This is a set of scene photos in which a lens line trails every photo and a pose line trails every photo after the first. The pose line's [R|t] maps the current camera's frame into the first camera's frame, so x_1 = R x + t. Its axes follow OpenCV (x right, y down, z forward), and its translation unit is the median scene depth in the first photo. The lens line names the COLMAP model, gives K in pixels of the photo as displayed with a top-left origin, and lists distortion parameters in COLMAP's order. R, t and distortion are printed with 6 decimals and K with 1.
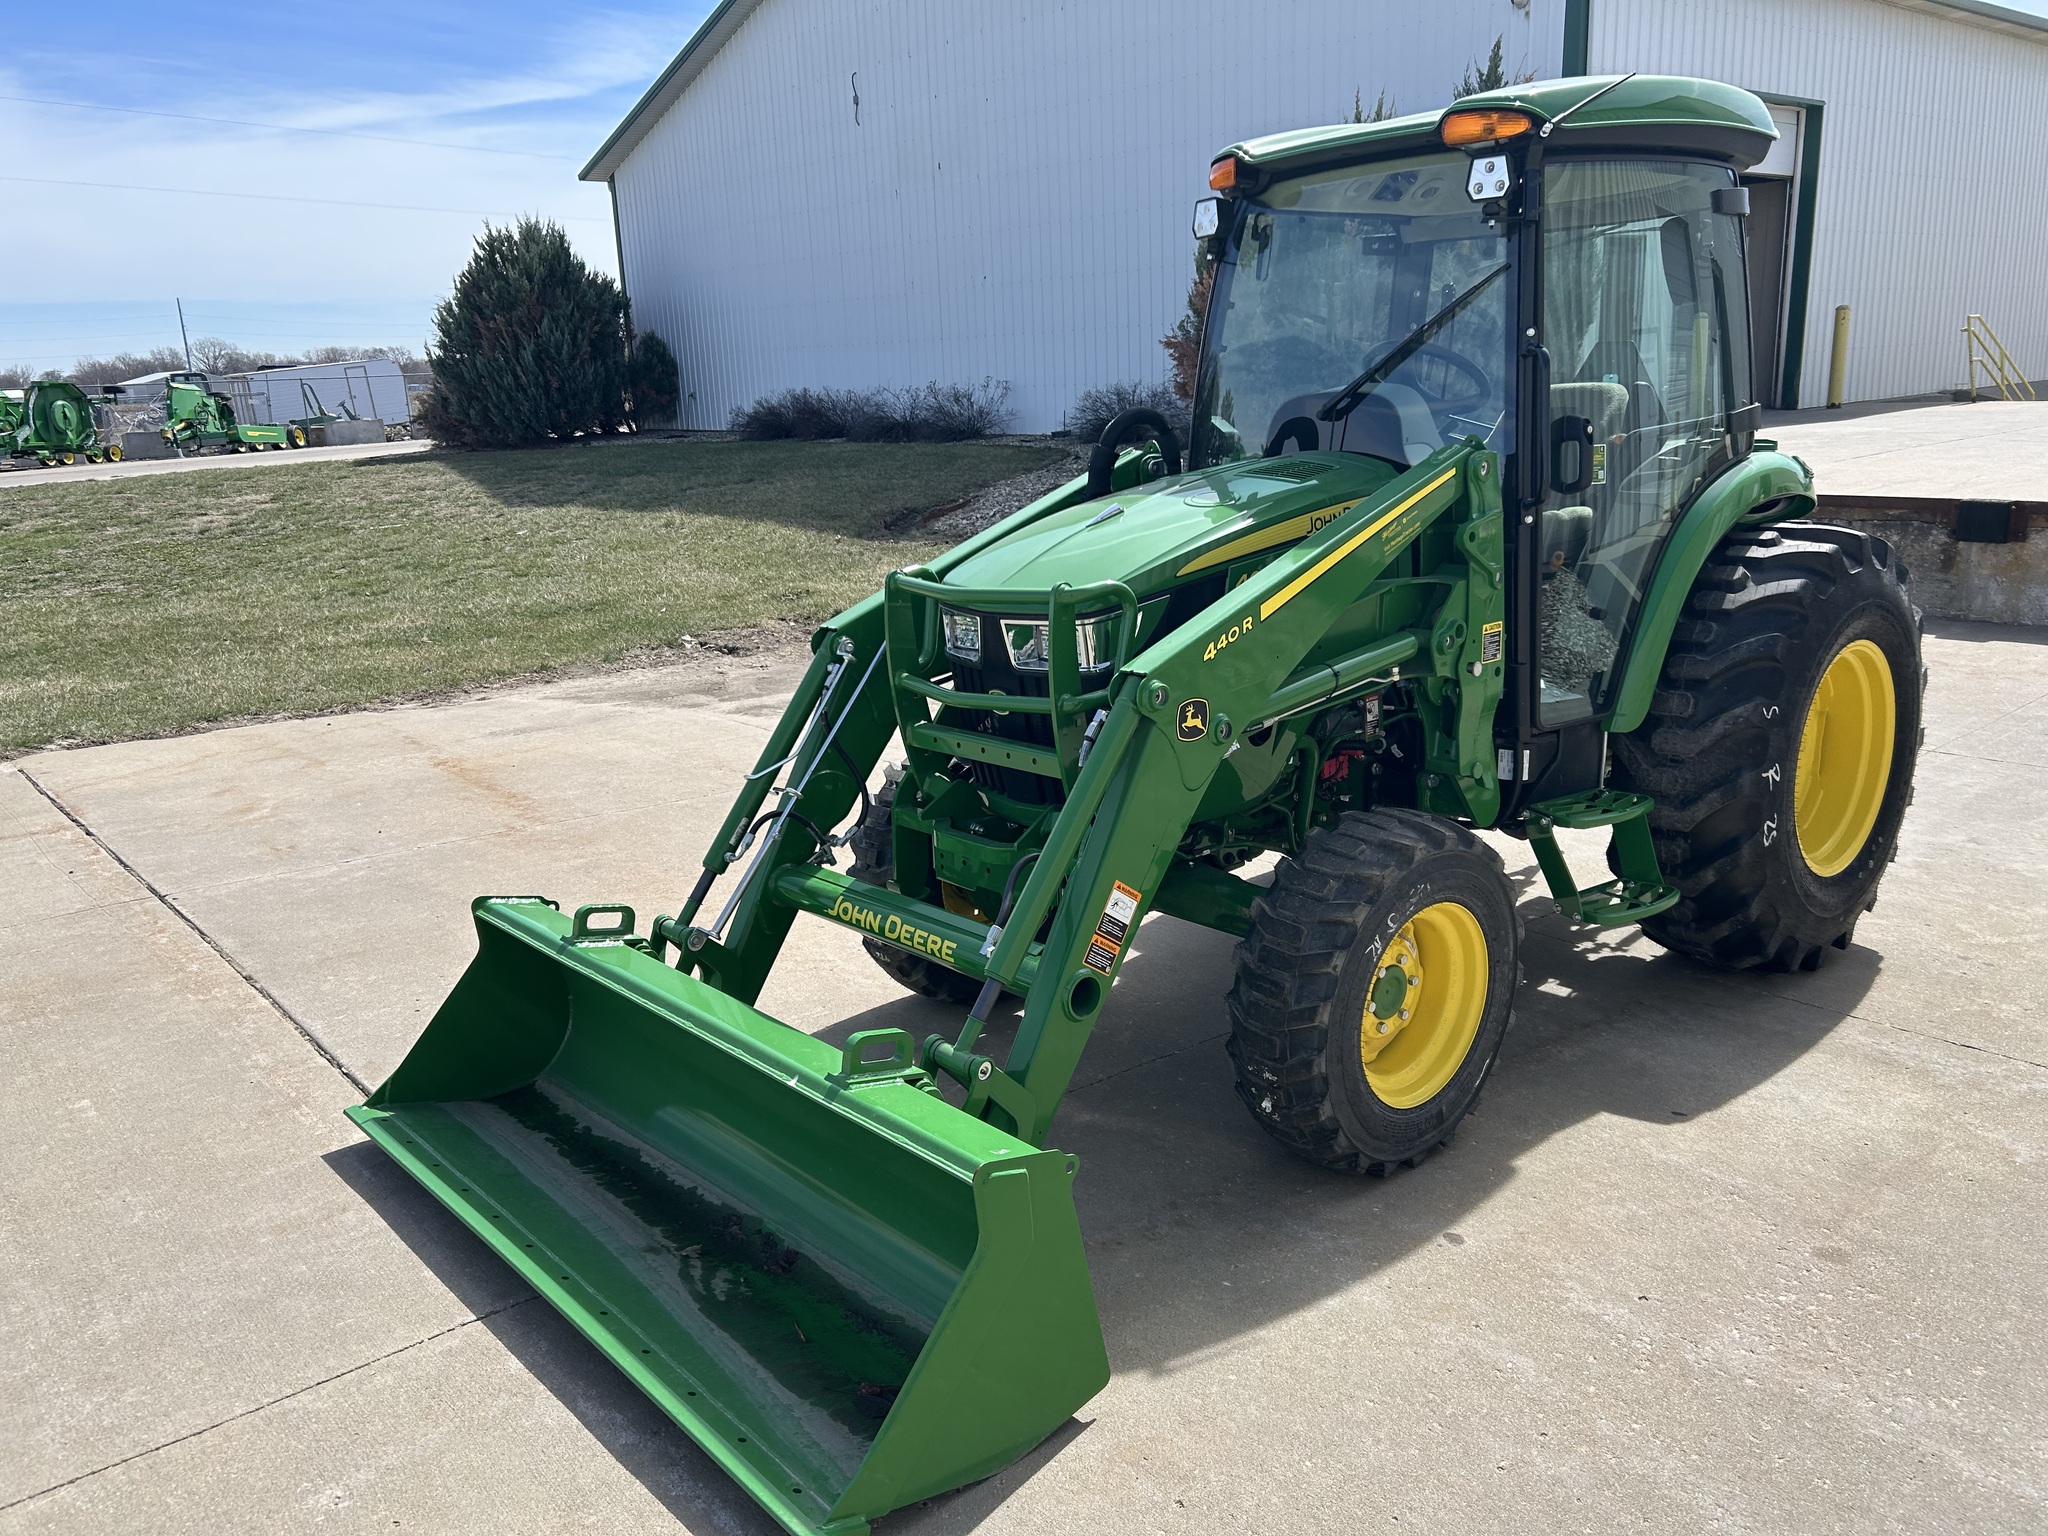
lens RADIAL K [[1535.7, 0, 1014.6], [0, 1535.7, 749.9], [0, 0, 1]] dist [0.054425, -0.062269]
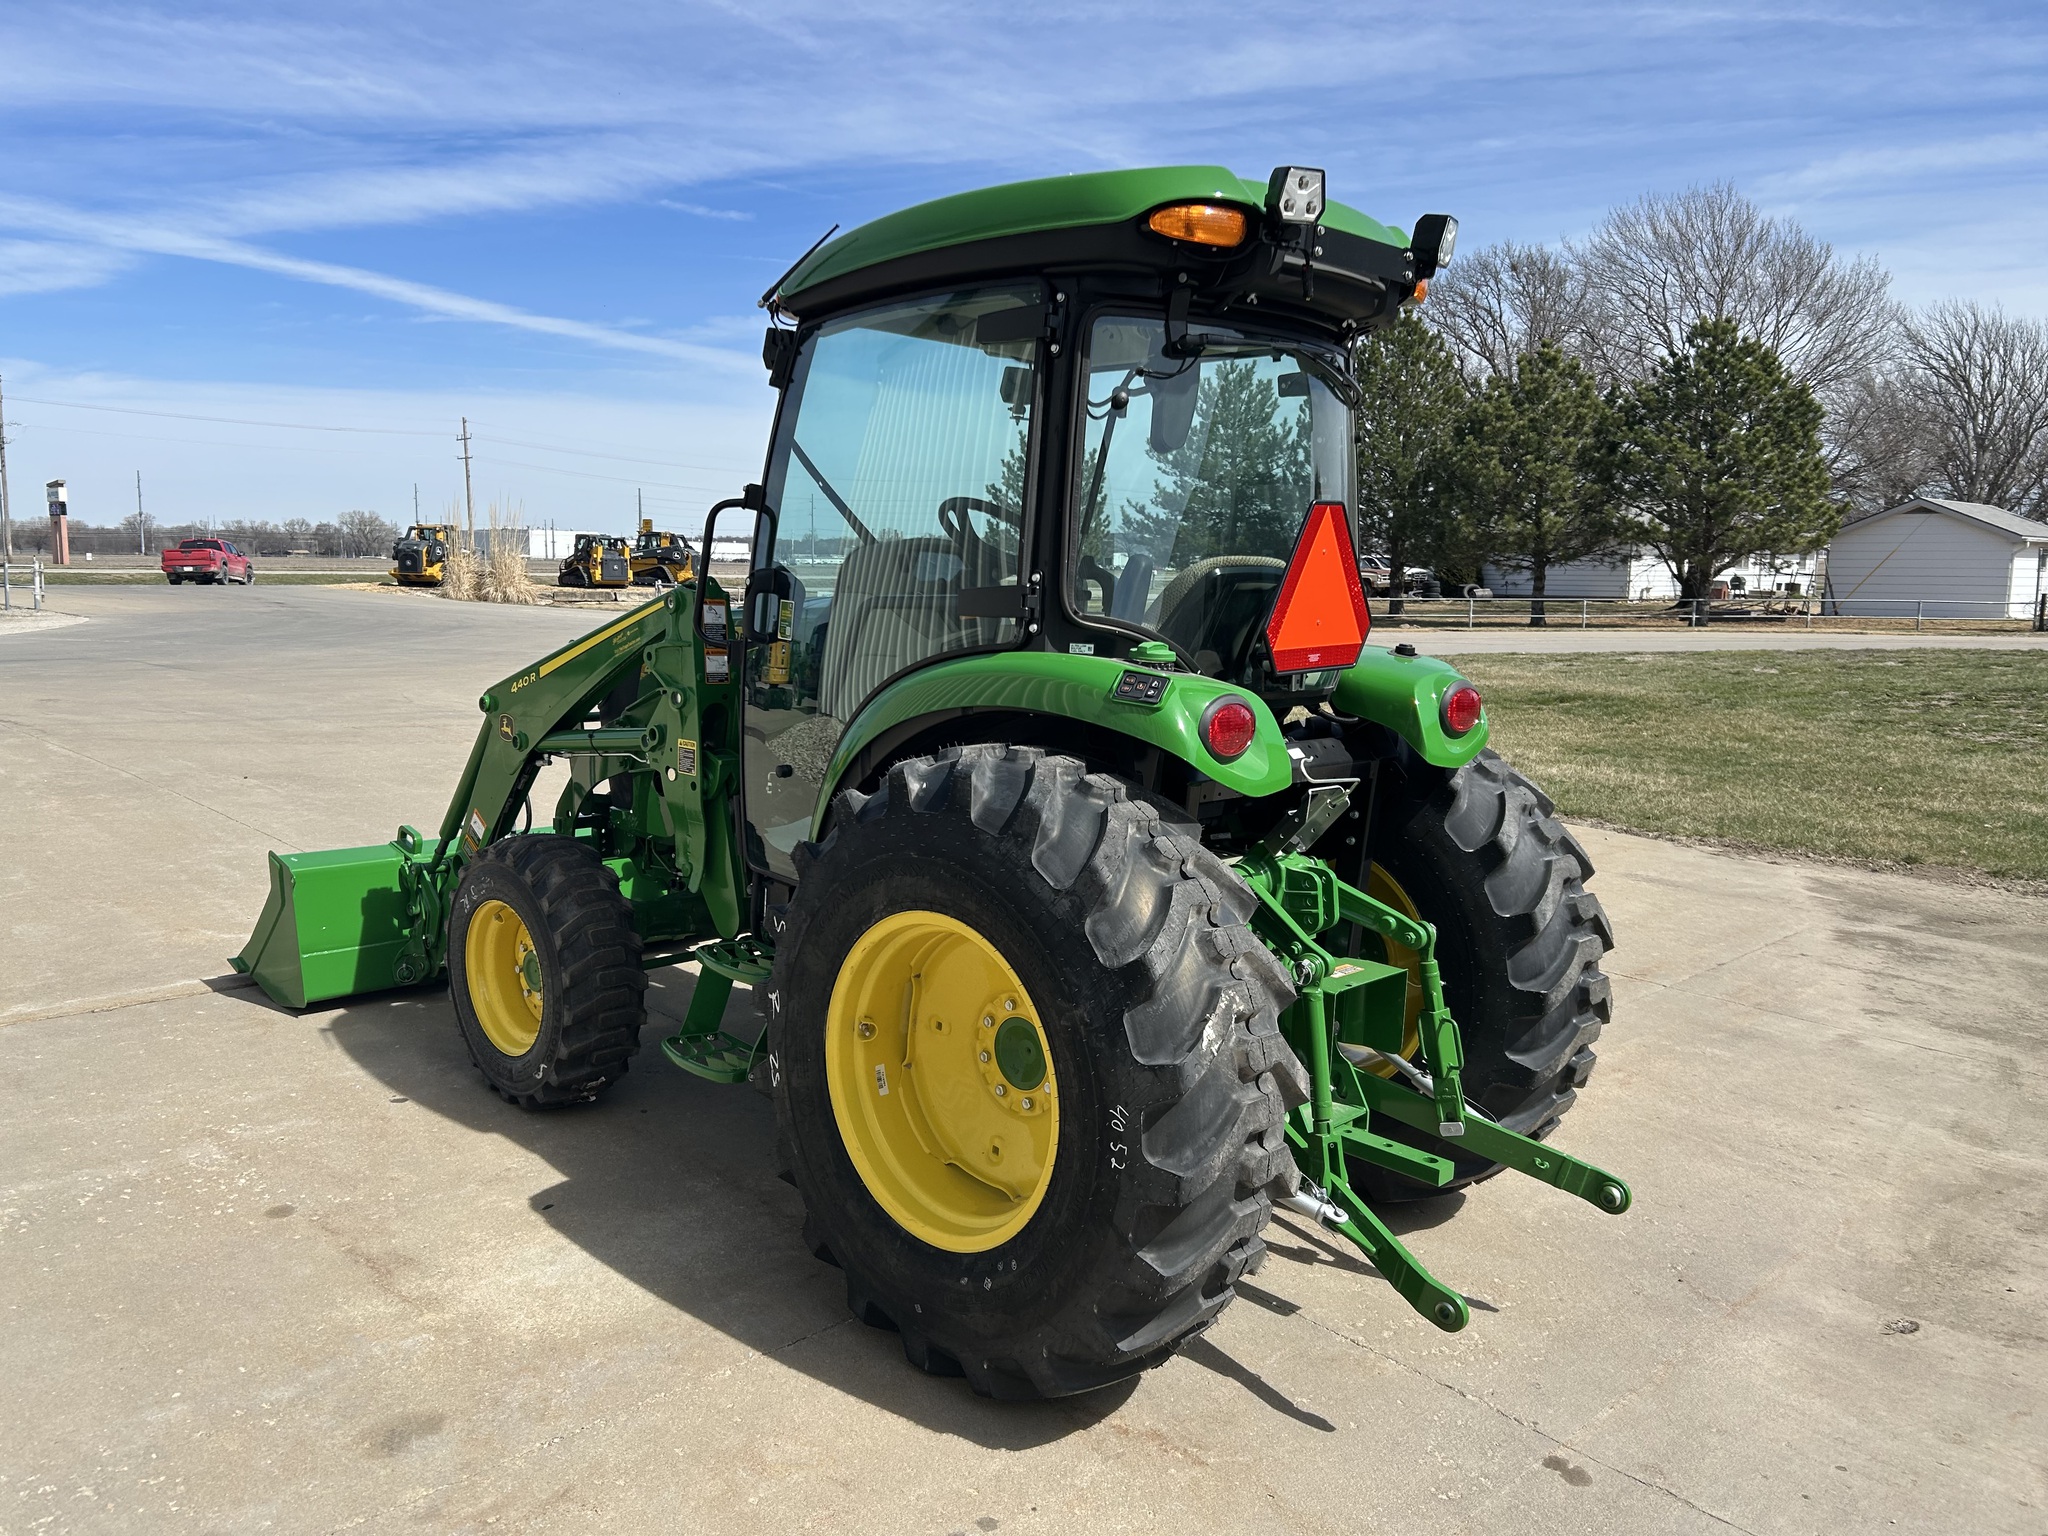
lens RADIAL K [[1535.7, 0, 1021.6], [0, 1535.7, 767.3], [0, 0, 1]] dist [0.054425, -0.062269]
pose [[0.088641, 0.172901, -0.980942, 0.187902], [-0.255951, 0.955704, 0.145324, -0.037796], [0.962617, 0.238192, 0.128969, 0.142939]]
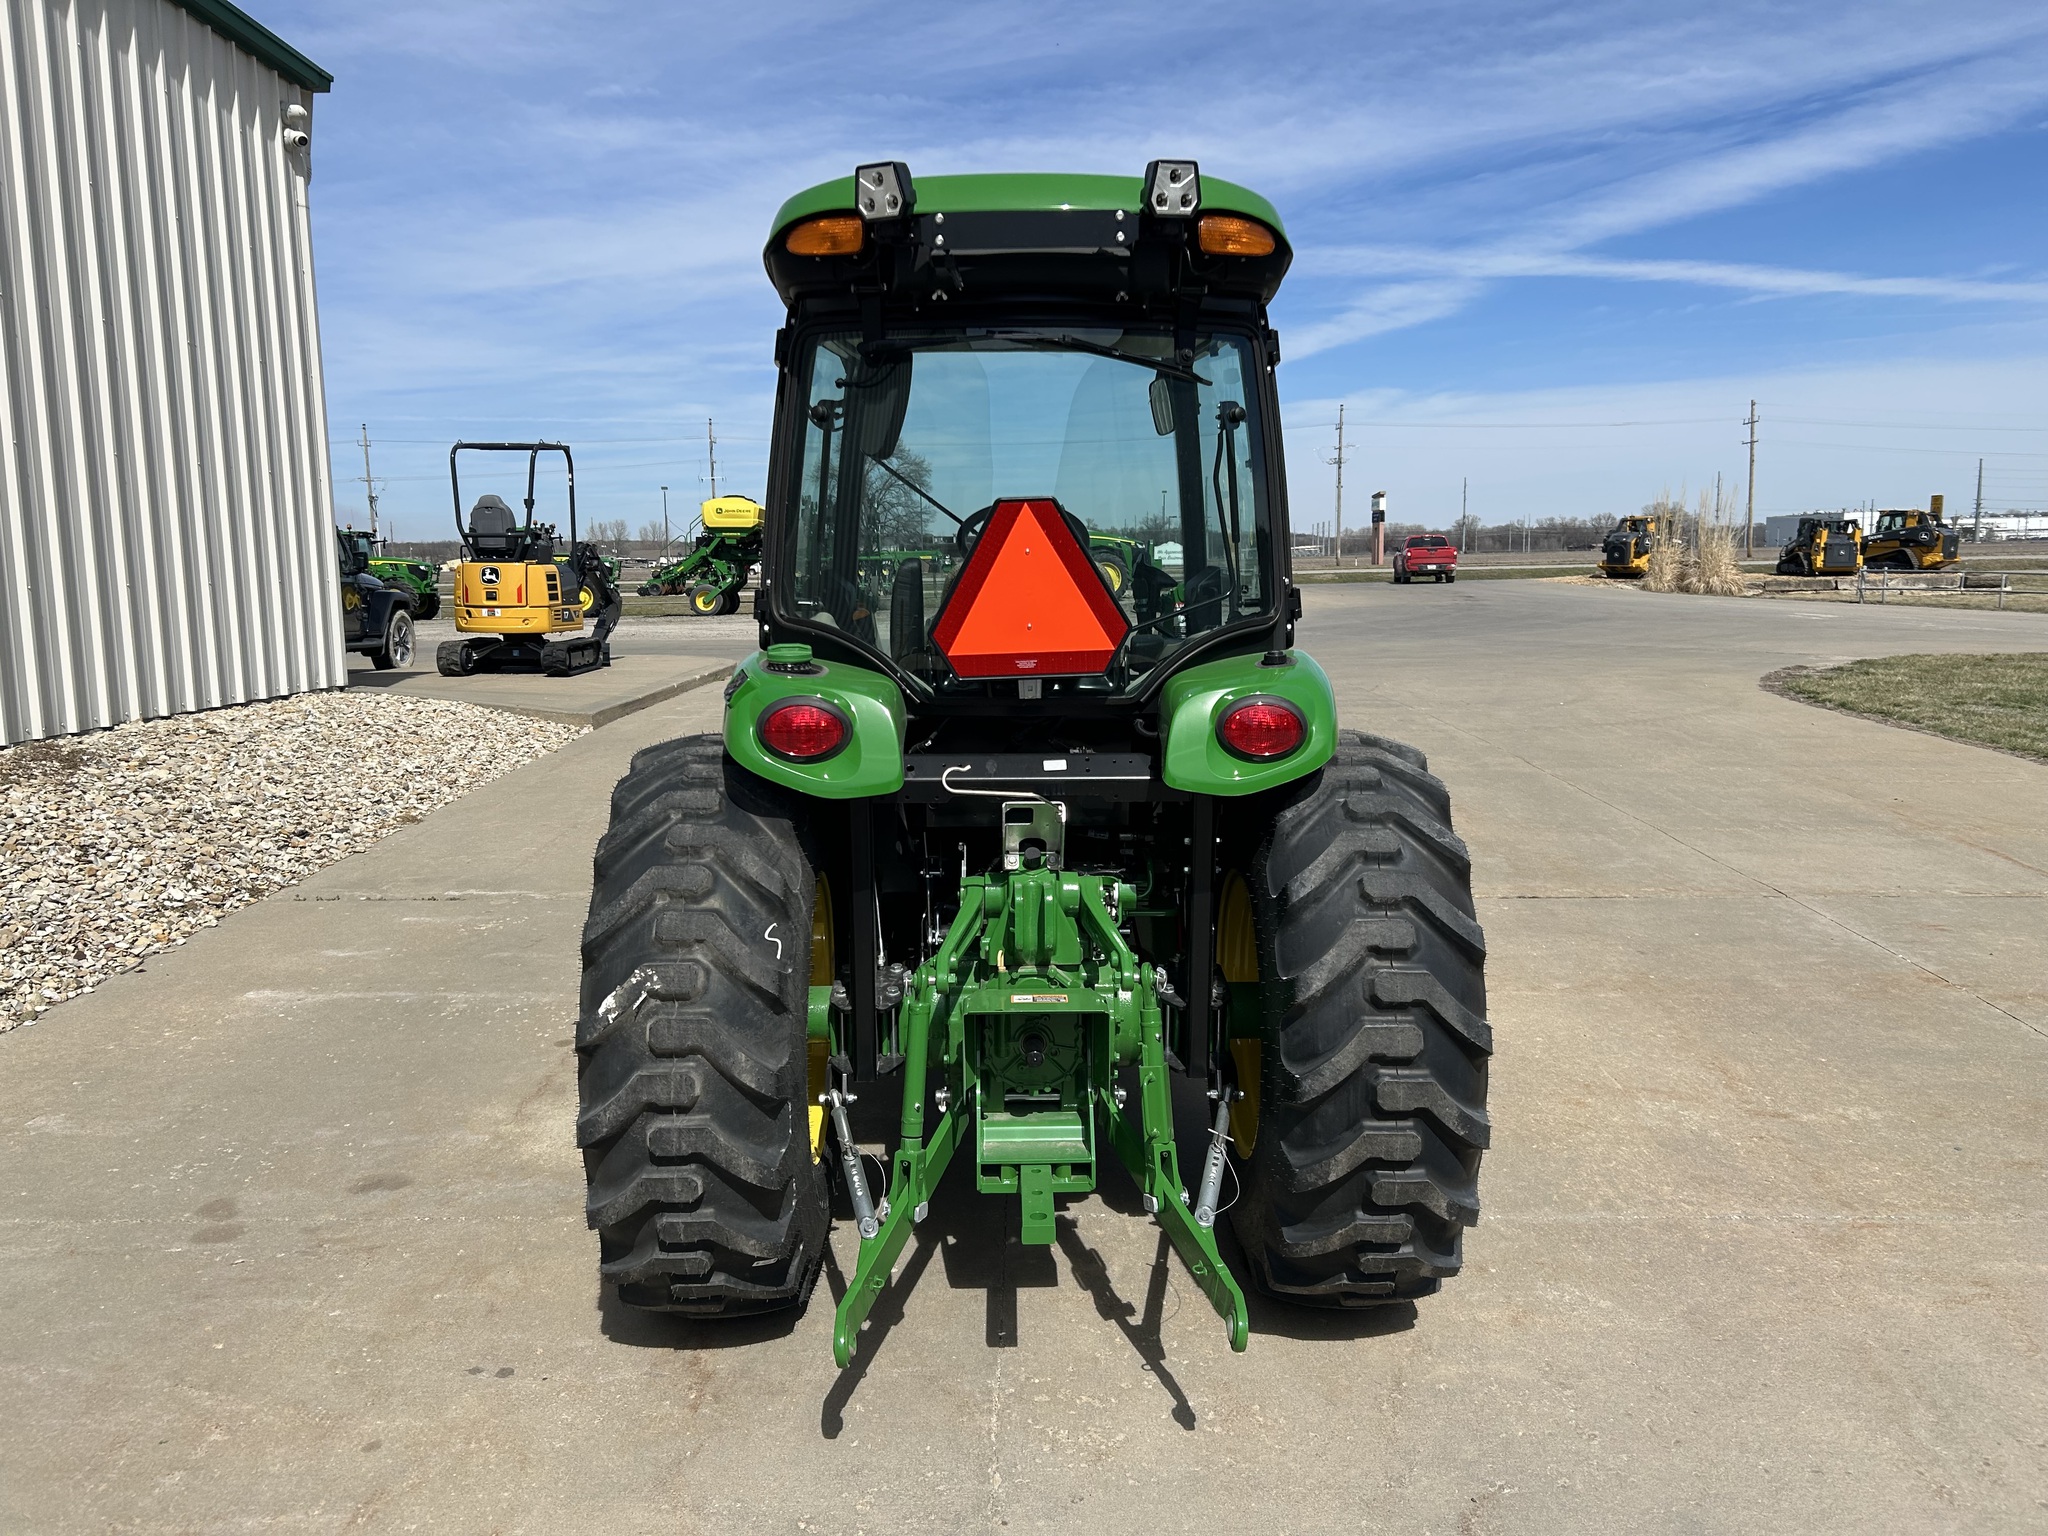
lens RADIAL K [[1535.7, 0, 1020.3], [0, 1535.7, 751.6], [0, 0, 1]] dist [0.054425, -0.062269]
pose [[-0.647035, 0.147819, -0.747994, 0.163067], [-0.139578, 0.941485, 0.306796, -0.061940], [0.749575, 0.302911, -0.588542, 0.240277]]
